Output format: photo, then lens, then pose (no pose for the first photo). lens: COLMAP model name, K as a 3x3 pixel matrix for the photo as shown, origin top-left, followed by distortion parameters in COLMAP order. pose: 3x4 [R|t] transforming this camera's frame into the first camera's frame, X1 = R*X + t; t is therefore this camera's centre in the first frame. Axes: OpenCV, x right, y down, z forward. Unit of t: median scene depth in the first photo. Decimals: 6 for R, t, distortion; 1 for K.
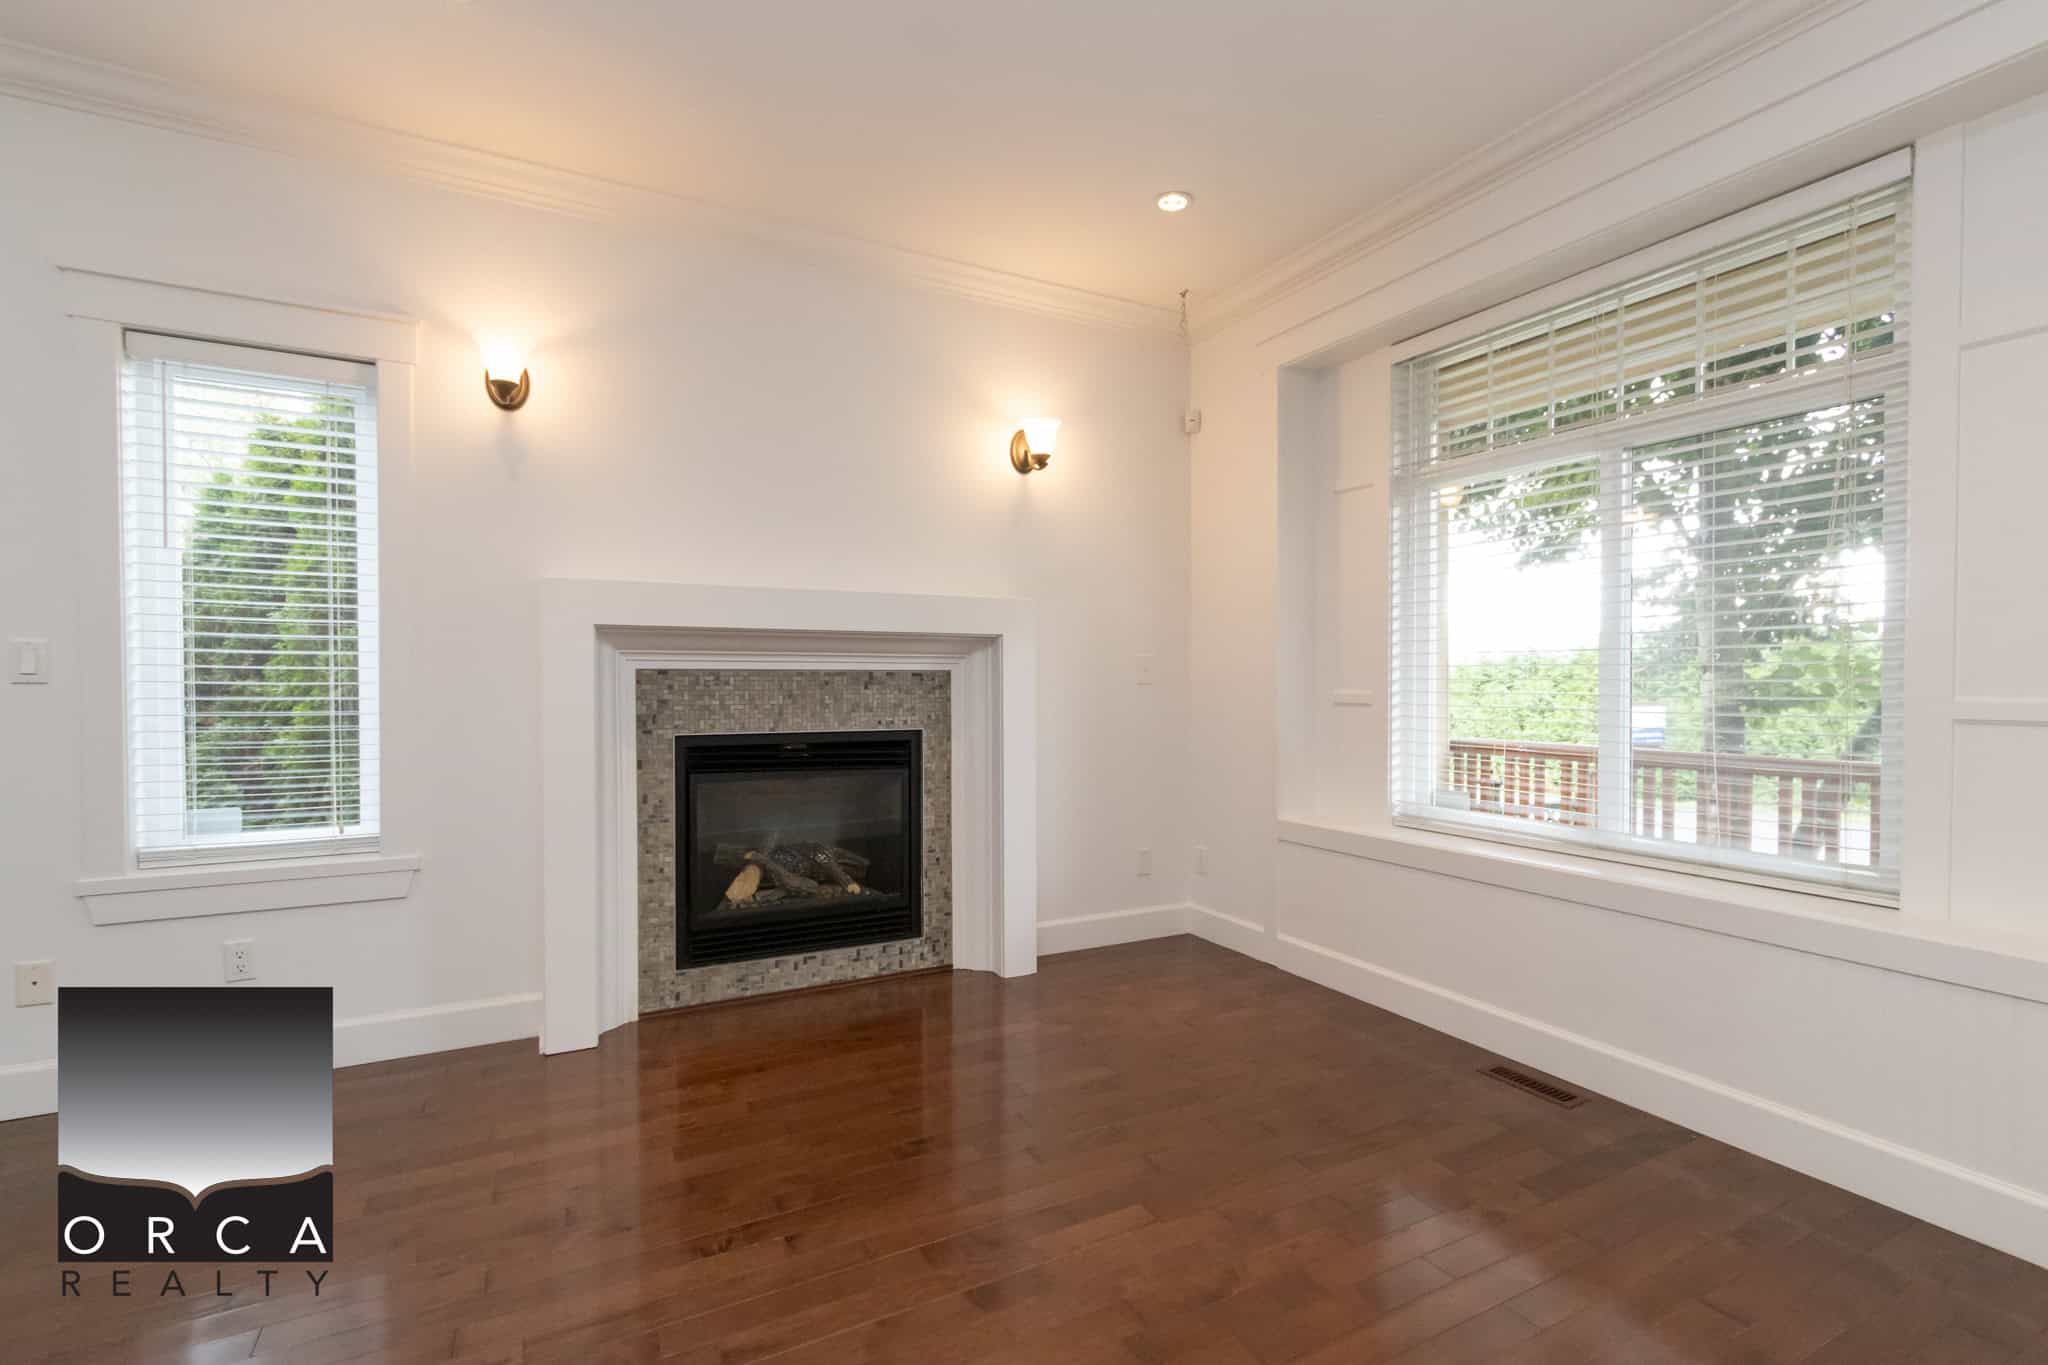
lens RADIAL K [[915.8, 0, 1028.0], [0, 915.8, 697.2], [0, 0, 1]] dist [-0.001313, -0.000377]
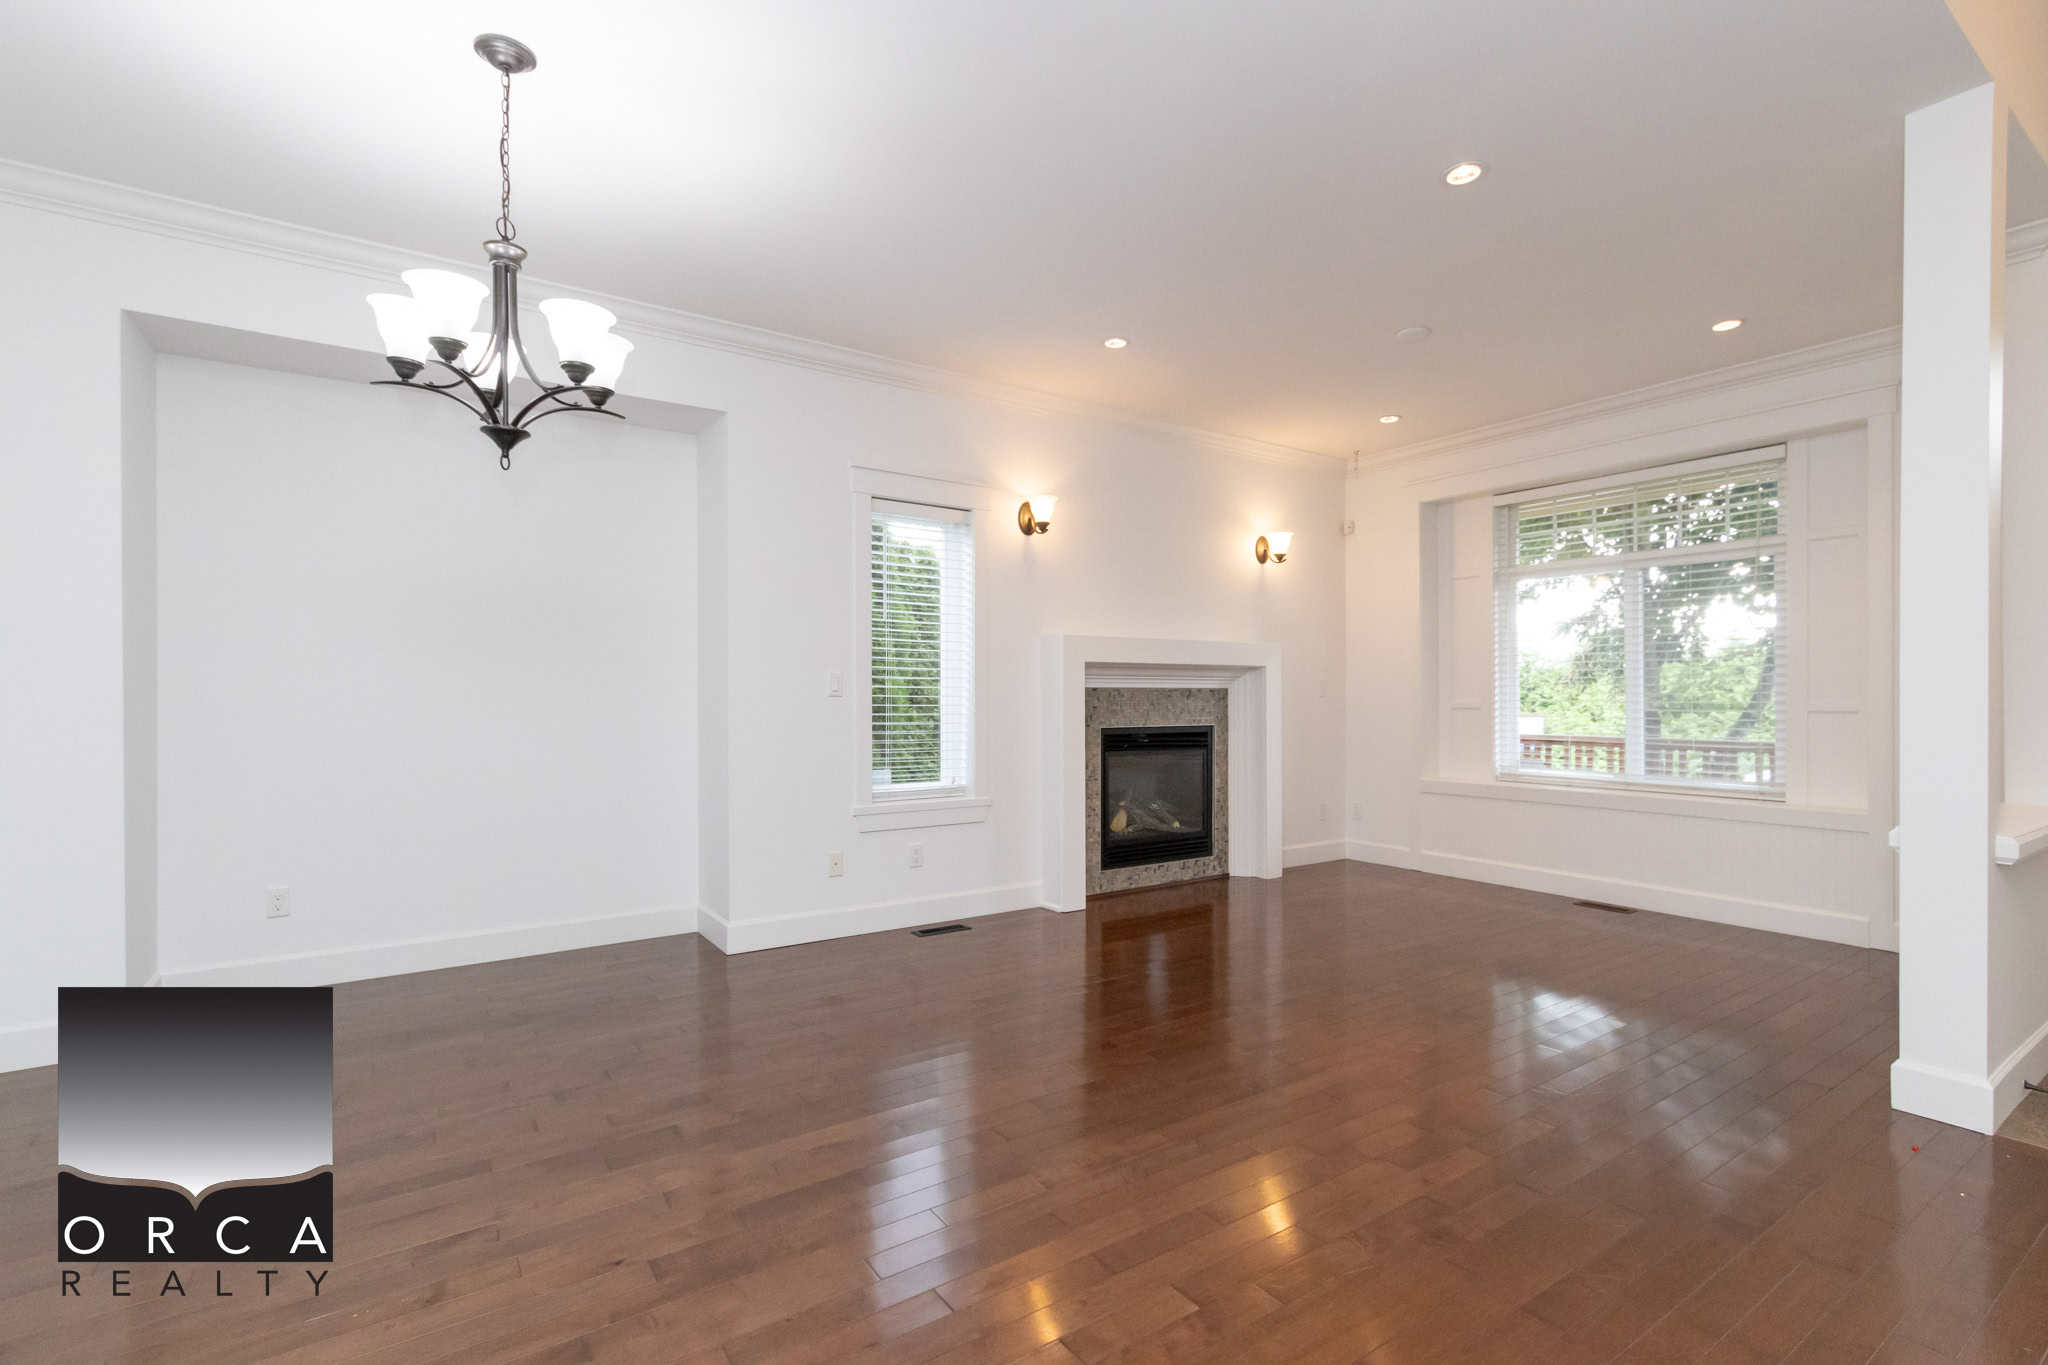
lens RADIAL K [[900.8, 0, 1030.8], [0, 900.8, 692.6], [0, 0, 1]] dist [-0.001689, -0.000105]
pose [[0.994744, -0.002668, 0.102355, -0.605666], [0.004878, 0.999760, -0.021348, 0.011024], [-0.102274, 0.021735, 0.994519, -0.542565]]
